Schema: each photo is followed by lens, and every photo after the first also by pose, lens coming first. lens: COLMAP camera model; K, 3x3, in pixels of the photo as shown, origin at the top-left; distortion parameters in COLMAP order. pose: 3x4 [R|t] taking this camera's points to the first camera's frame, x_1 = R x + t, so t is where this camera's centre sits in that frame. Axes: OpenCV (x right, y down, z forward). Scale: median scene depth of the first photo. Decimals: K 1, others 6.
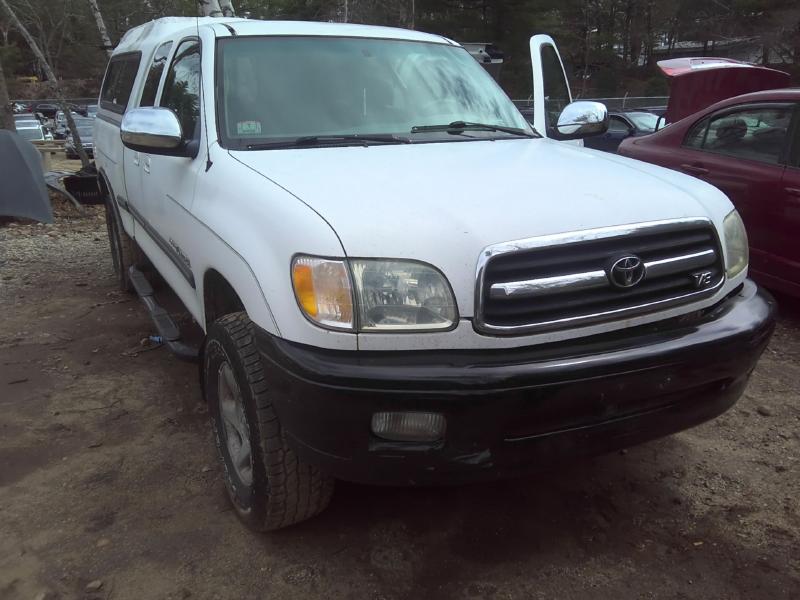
lens RADIAL K [[672.2, 0, 305.2], [0, 672.2, 318.1], [0, 0, 1]] dist [0.210021, -0.169008]
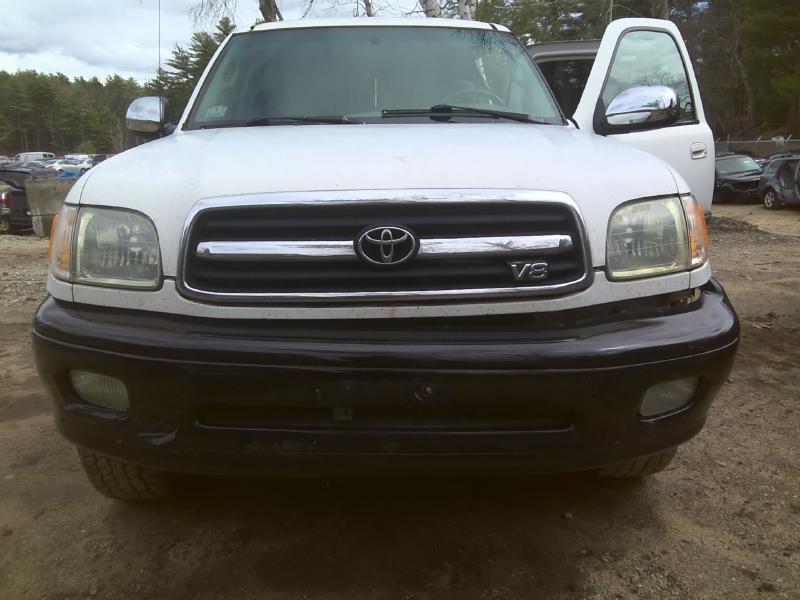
lens RADIAL K [[666.2, 0, 397.5], [0, 666.2, 305.1], [0, 0, 1]] dist [0.110376, -0.116084]
pose [[0.885029, 0.089743, -0.456804, 0.736337], [-0.131282, 0.989531, -0.059950, 0.040085], [0.446642, 0.113027, 0.887545, 0.293297]]
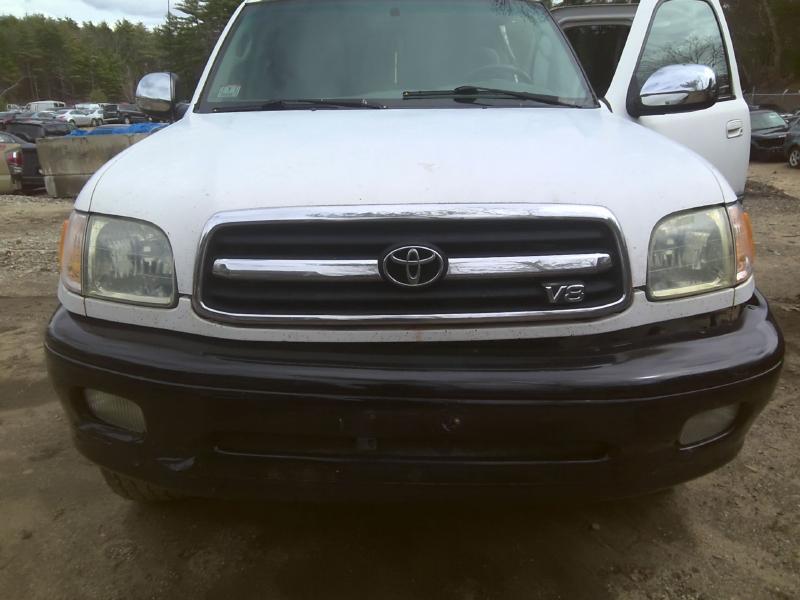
lens RADIAL K [[664.5, 0, 400.0], [0, 664.5, 300.0], [0, 0, 1]] dist [0.092901, -0.083727]
pose [[0.877908, 0.124309, -0.462411, 0.698205], [-0.135351, 0.990753, 0.009371, -0.031474], [0.459300, 0.054361, 0.886616, 0.315535]]
